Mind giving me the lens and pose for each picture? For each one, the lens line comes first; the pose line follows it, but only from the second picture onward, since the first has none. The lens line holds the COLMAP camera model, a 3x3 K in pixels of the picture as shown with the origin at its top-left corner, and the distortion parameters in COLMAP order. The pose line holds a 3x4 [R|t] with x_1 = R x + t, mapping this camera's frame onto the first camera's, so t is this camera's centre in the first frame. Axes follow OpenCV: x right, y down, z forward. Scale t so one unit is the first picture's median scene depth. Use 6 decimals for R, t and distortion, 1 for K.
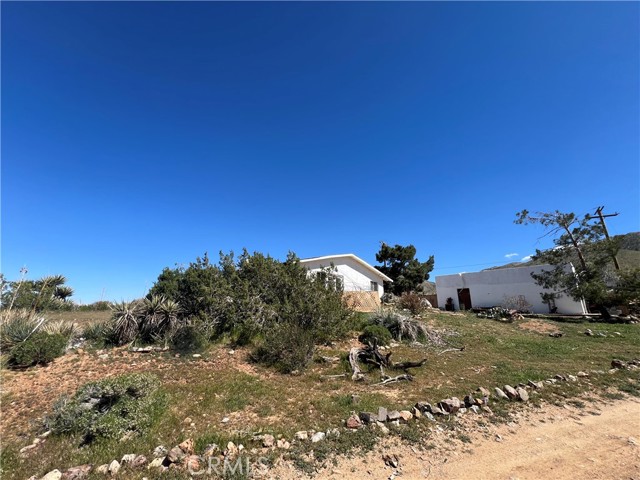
lens RADIAL K [[259.1, 0, 318.2], [0, 259.1, 242.5], [0, 0, 1]] dist [-0.000845, -0.000539]
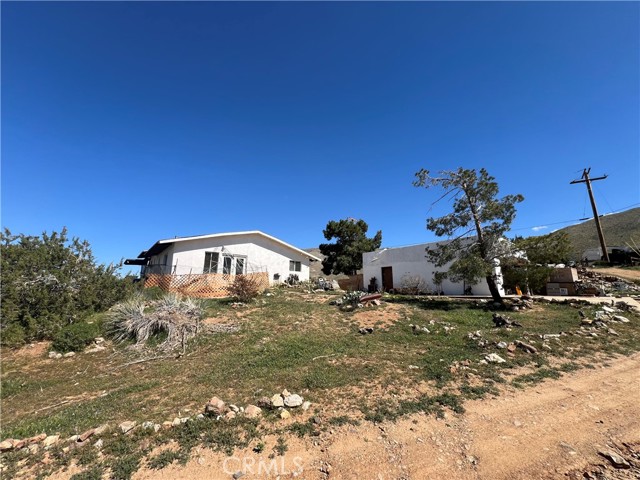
lens RADIAL K [[259.1, 0, 324.7], [0, 259.1, 239.9], [0, 0, 1]] dist [-0.000845, -0.000539]
pose [[0.998630, -0.027347, -0.044605, 1.194722], [0.030413, 0.997114, 0.069555, 0.062526], [0.042574, -0.070816, 0.996580, 0.383834]]
